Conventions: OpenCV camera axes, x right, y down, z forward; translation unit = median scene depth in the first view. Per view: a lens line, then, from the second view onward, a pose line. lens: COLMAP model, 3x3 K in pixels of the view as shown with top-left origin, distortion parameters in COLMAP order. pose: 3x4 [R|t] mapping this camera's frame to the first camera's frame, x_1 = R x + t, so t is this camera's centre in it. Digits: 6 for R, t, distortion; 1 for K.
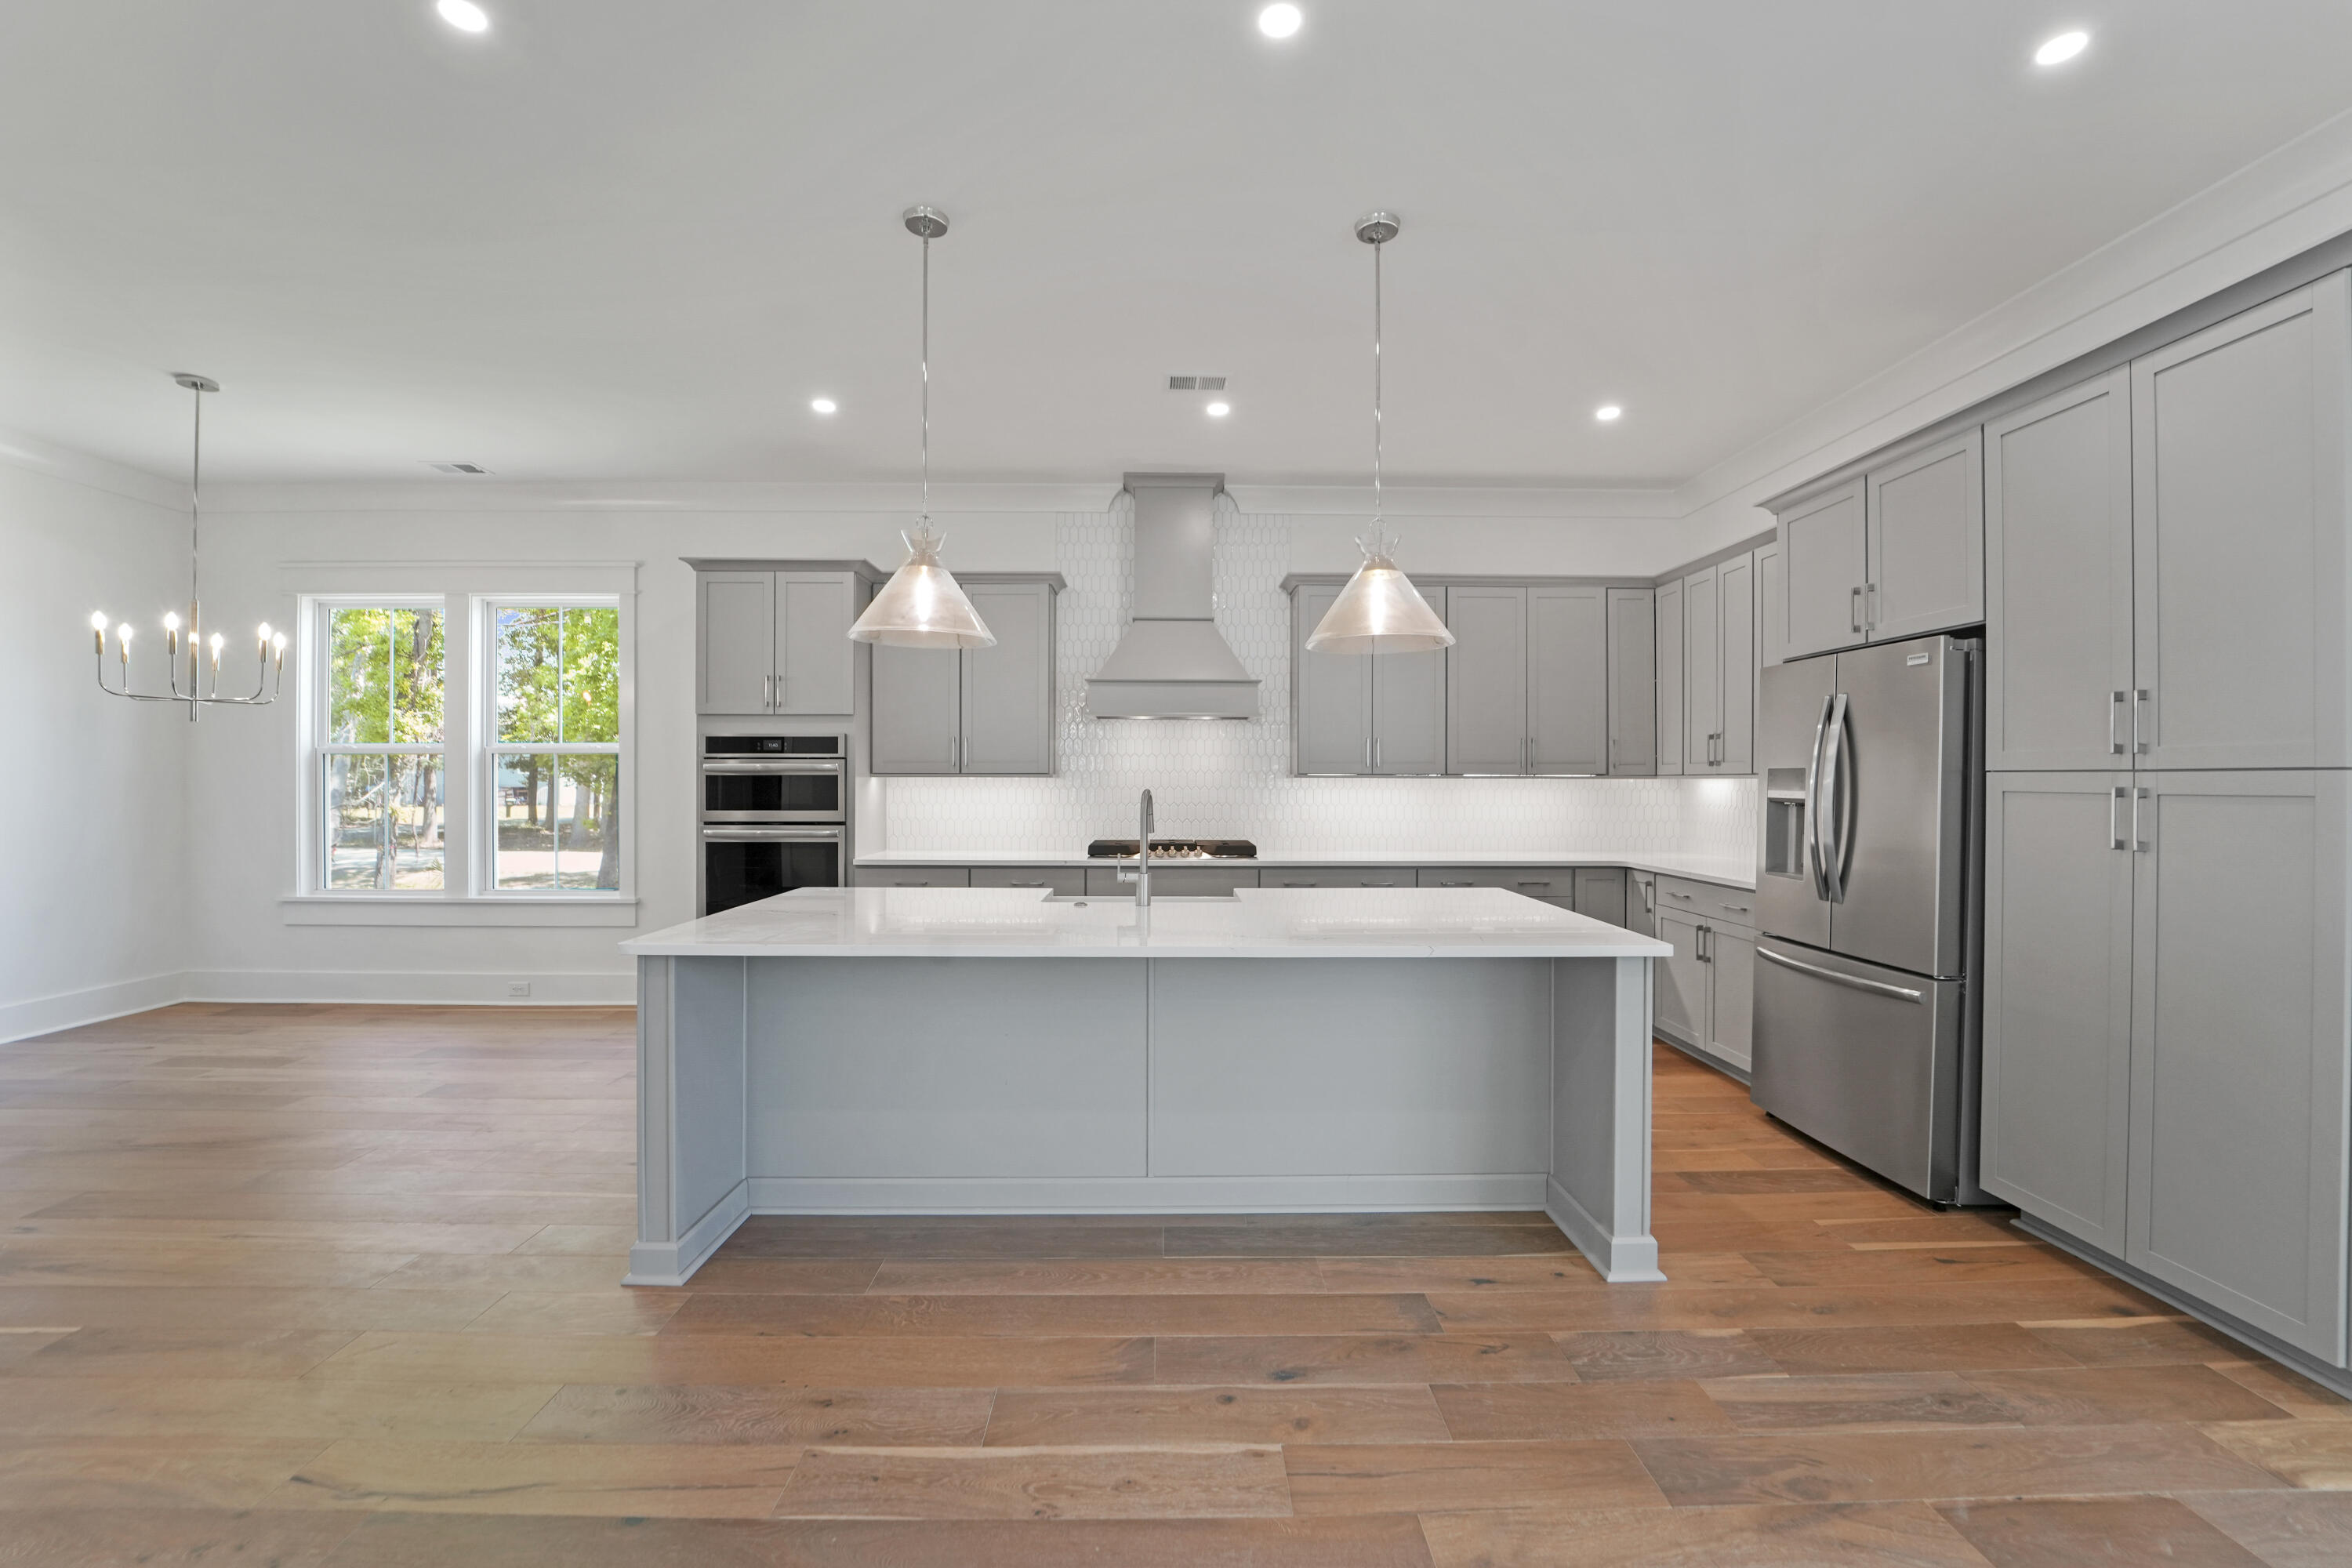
lens RADIAL K [[963.0, 0, 1175.4], [0, 963.0, 779.5], [0, 0, 1]] dist [-0.020726, -0.000161]
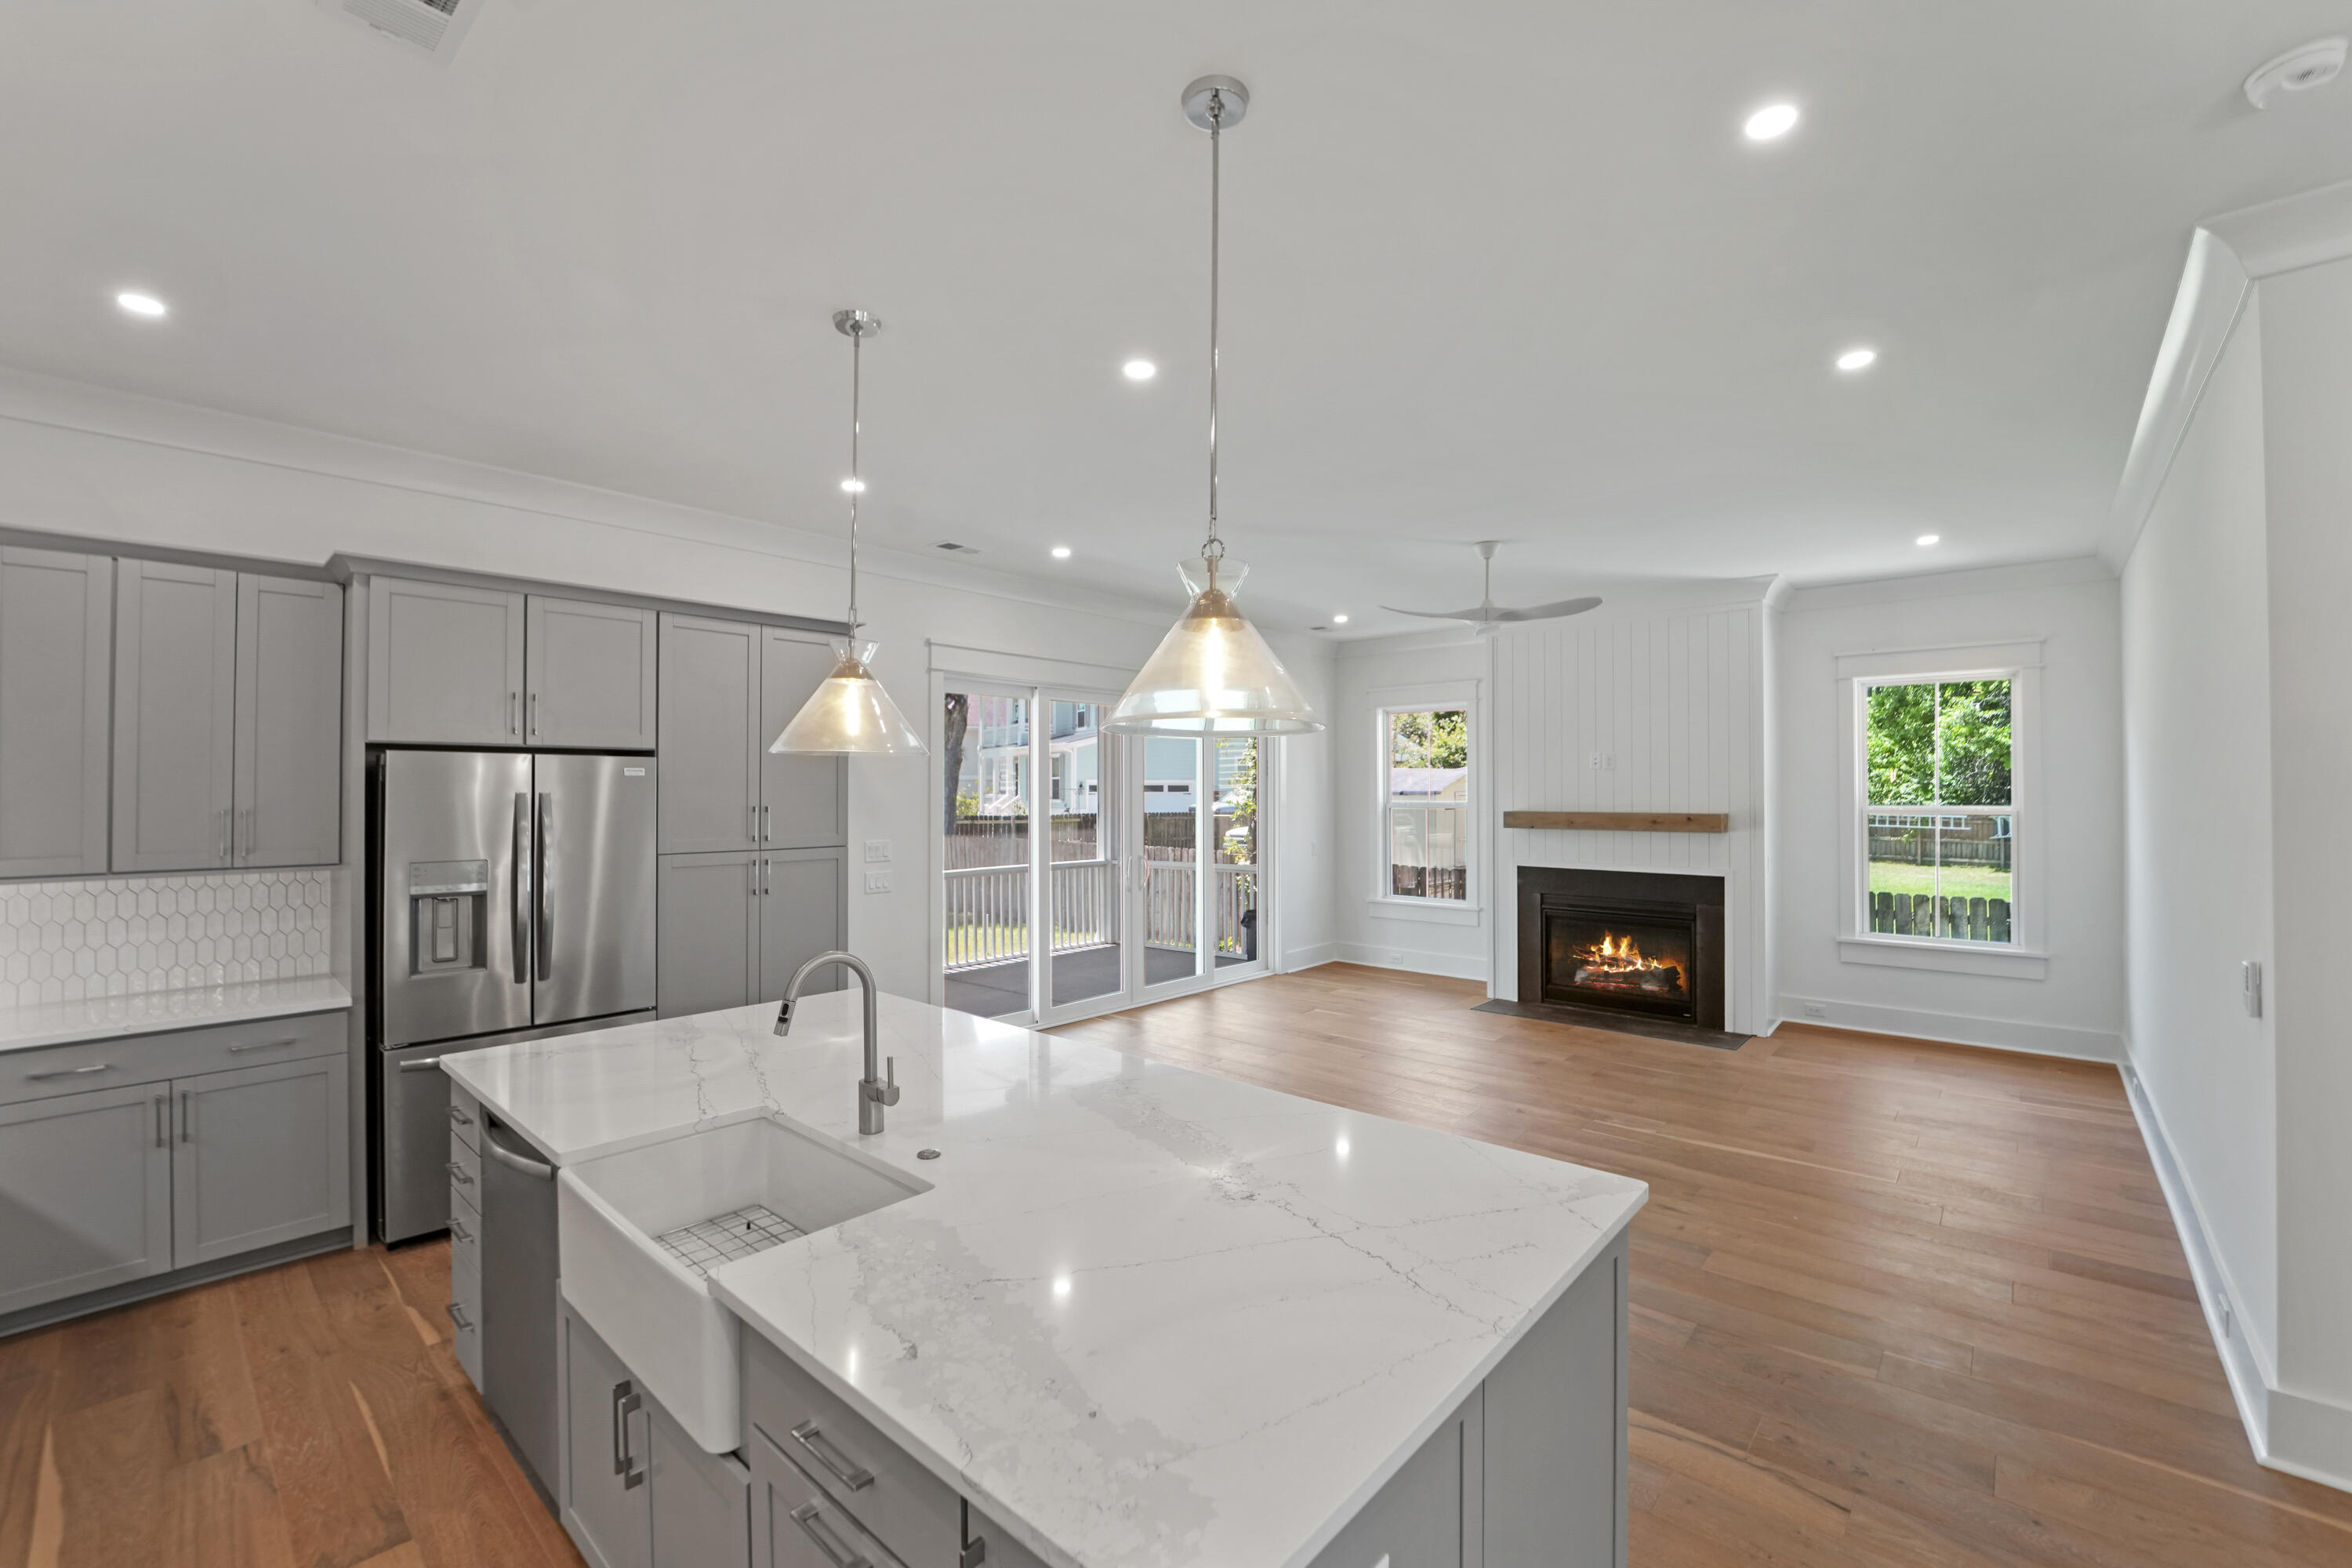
lens RADIAL K [[963.0, 0, 1174.4], [0, 963.0, 780.2], [0, 0, 1]] dist [-0.020726, -0.000161]
pose [[-0.735673, 0.005893, 0.677312, -0.420288], [-0.000016, 0.999962, -0.008717, -0.065411], [-0.677337, -0.006424, -0.735645, 0.926614]]
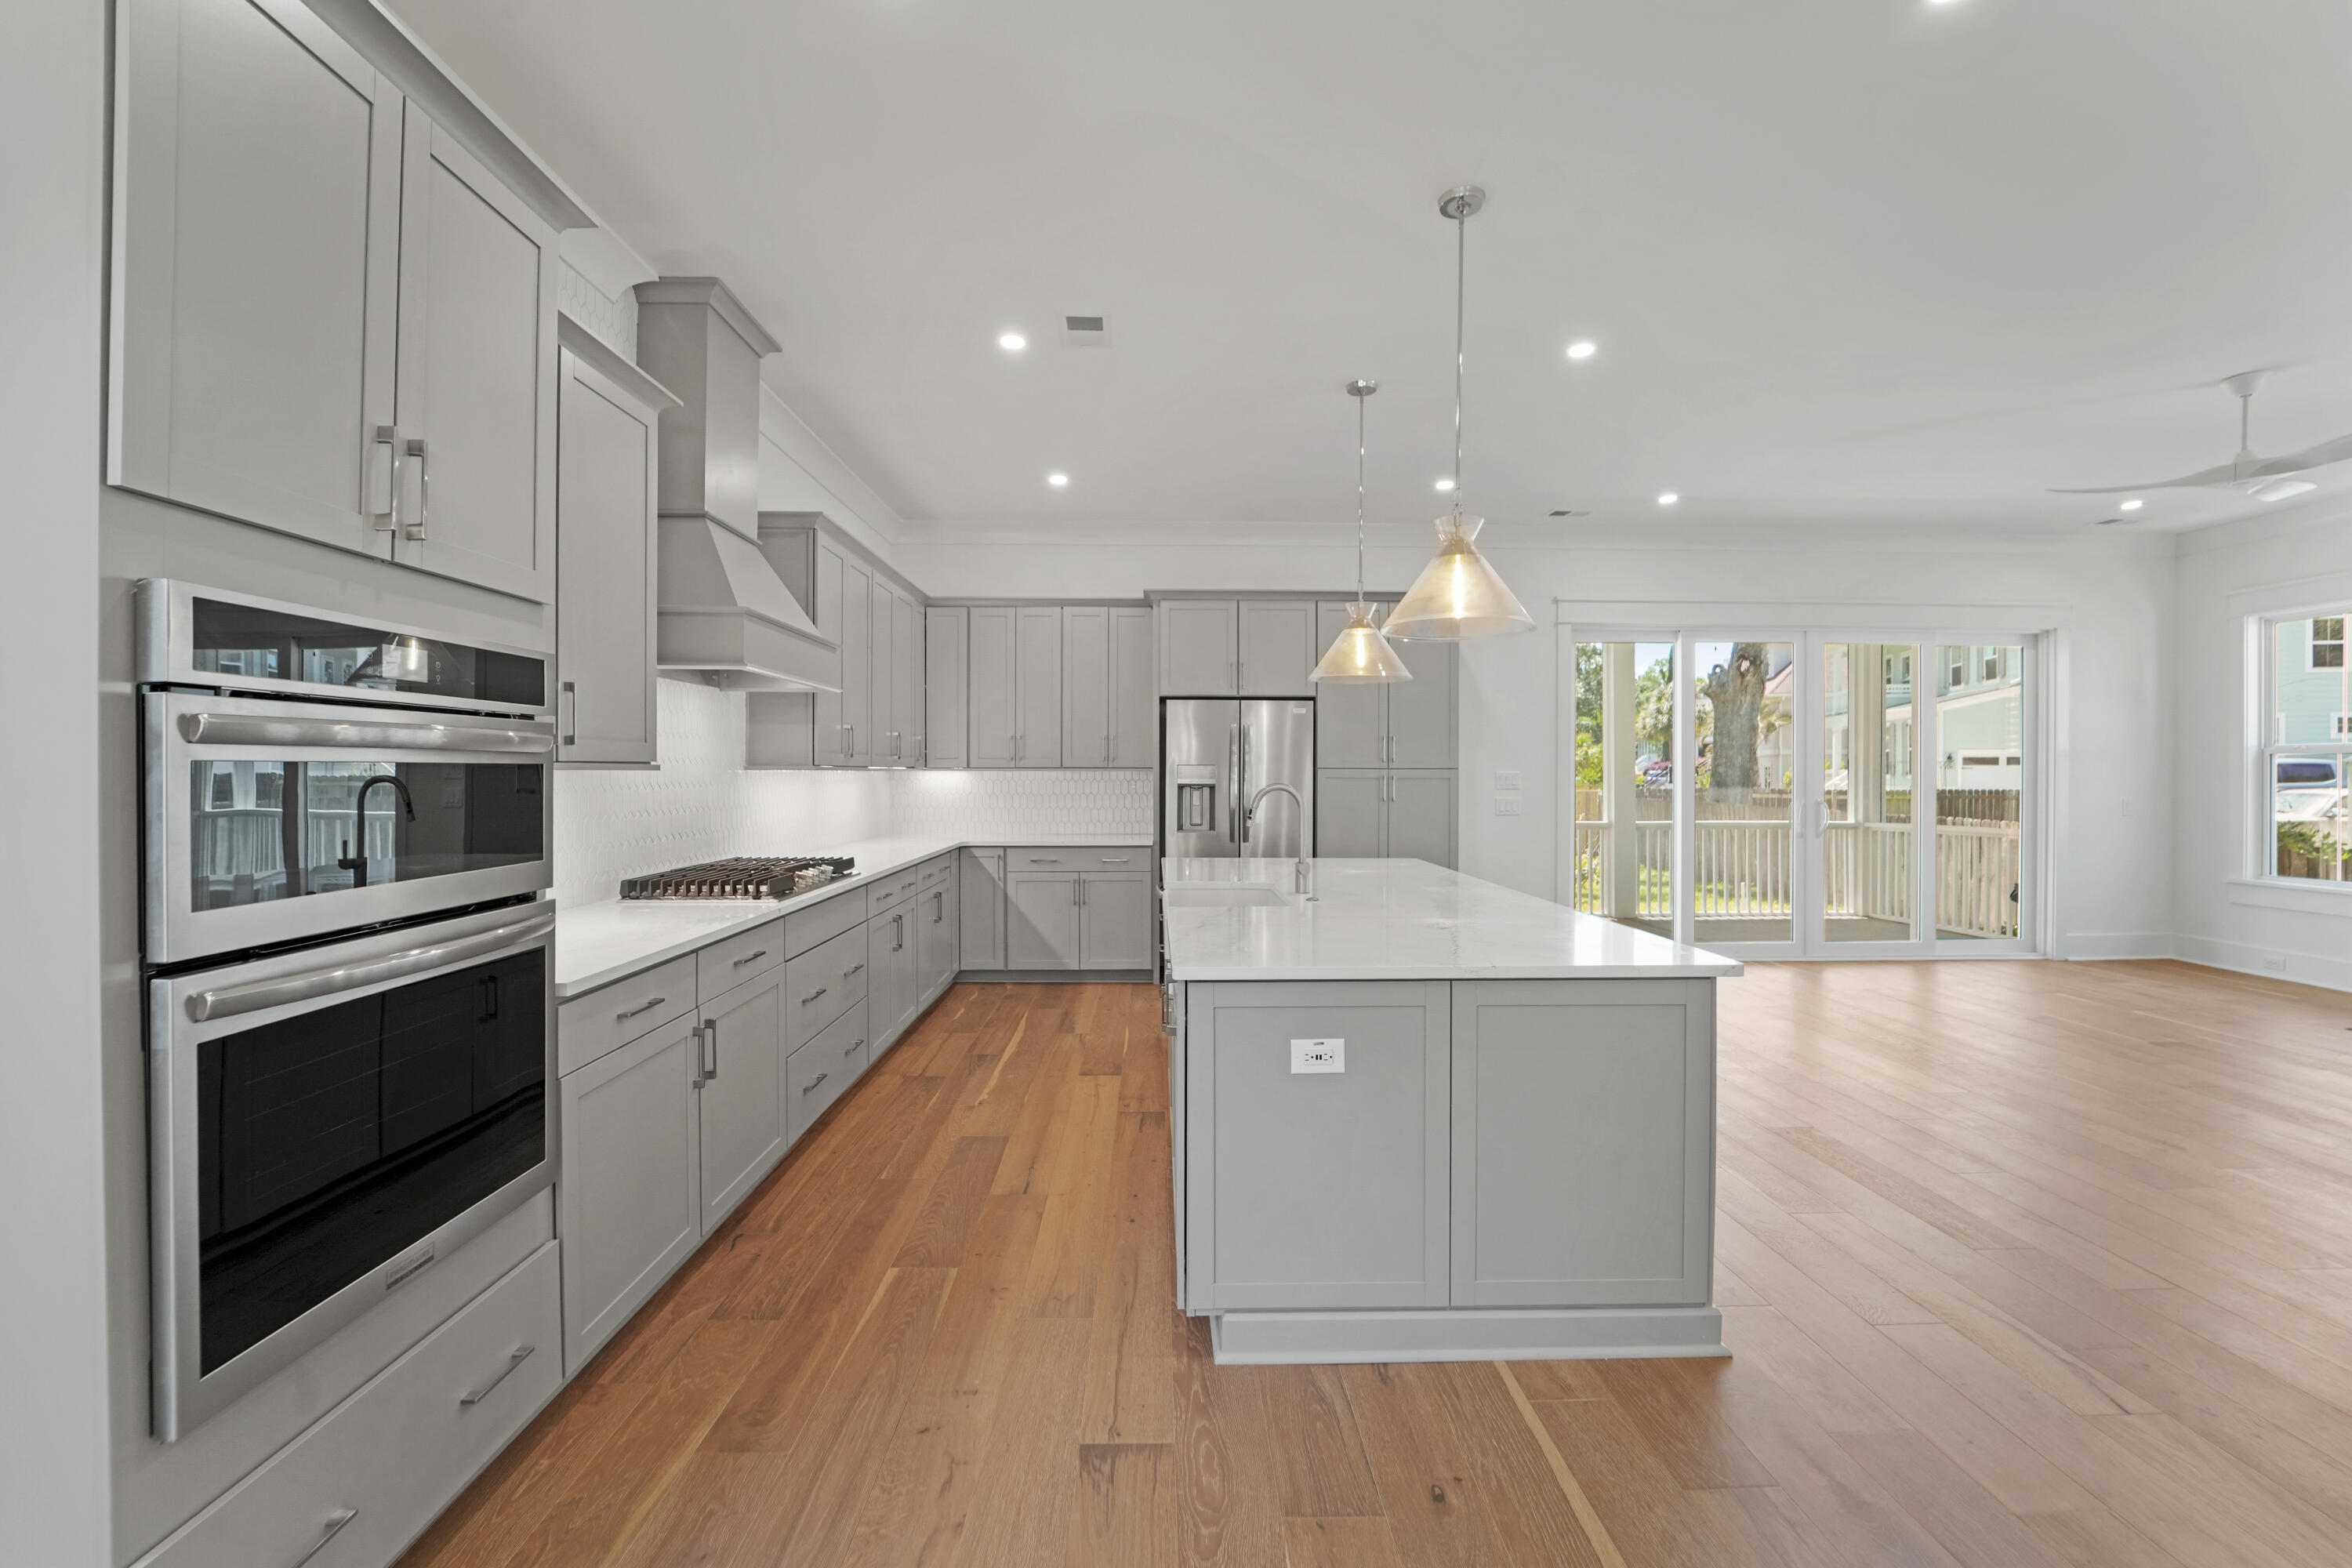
lens RADIAL K [[963.0, 0, 1172.5], [0, 963.0, 777.9], [0, 0, 1]] dist [-0.020726, -0.000161]
pose [[-0.005457, -0.007877, 0.999954, -0.762026], [-0.000416, 0.999969, 0.007875, -0.002501], [-0.999985, -0.000373, -0.005460, 0.802835]]
